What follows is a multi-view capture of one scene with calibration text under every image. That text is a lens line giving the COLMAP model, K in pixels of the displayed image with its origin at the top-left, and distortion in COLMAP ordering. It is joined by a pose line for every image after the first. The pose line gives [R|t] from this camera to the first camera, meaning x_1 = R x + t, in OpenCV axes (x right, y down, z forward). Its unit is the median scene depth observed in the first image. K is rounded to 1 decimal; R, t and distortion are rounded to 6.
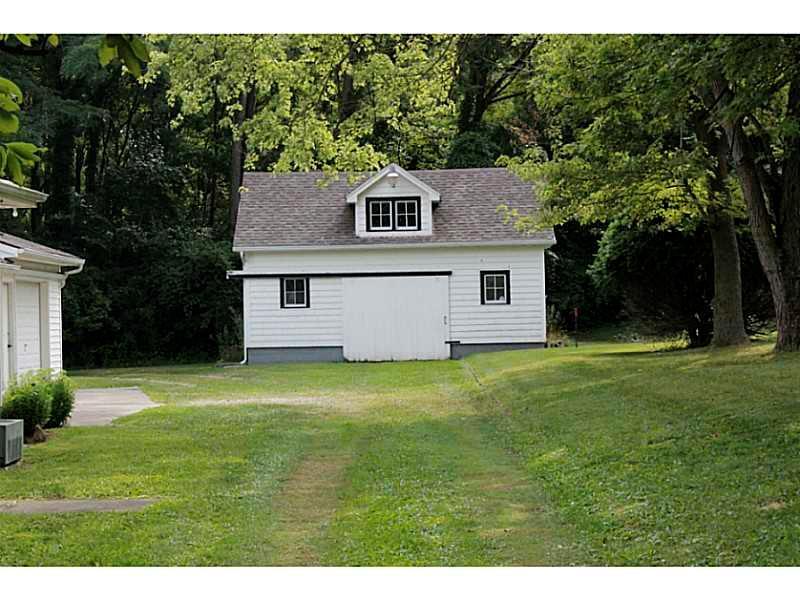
lens RADIAL K [[1861.6, 0, 400.0], [0, 1861.6, 300.0], [0, 0, 1]] dist [-0.008472, 0.244763]
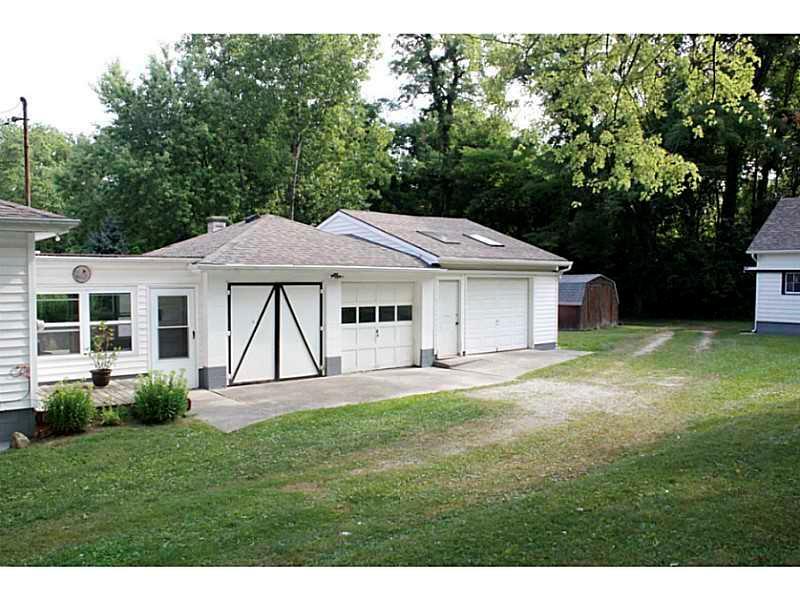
lens RADIAL K [[681.7, 0, 400.0], [0, 681.7, 300.0], [0, 0, 1]] dist [-0.132627, 0.122596]
pose [[0.648920, 0.044574, -0.759550, 0.125822], [-0.005226, 0.998520, 0.054134, -0.016754], [0.760838, -0.031159, 0.648193, 0.466895]]
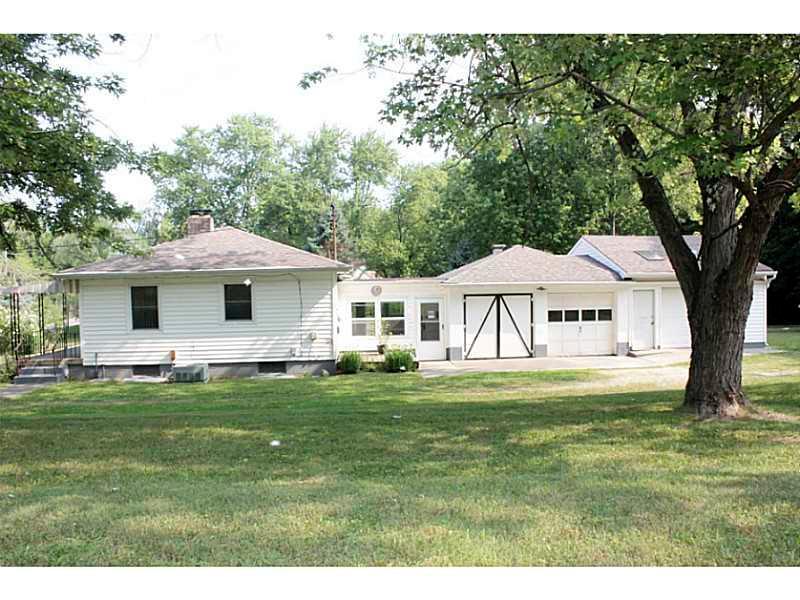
lens RADIAL K [[681.7, 0, 400.0], [0, 681.7, 300.0], [0, 0, 1]] dist [-0.132627, 0.122596]
pose [[0.083328, 0.044414, -0.995532, 0.332744], [0.027425, 0.998526, 0.046843, -0.028218], [0.996145, -0.031206, 0.081987, 0.521595]]
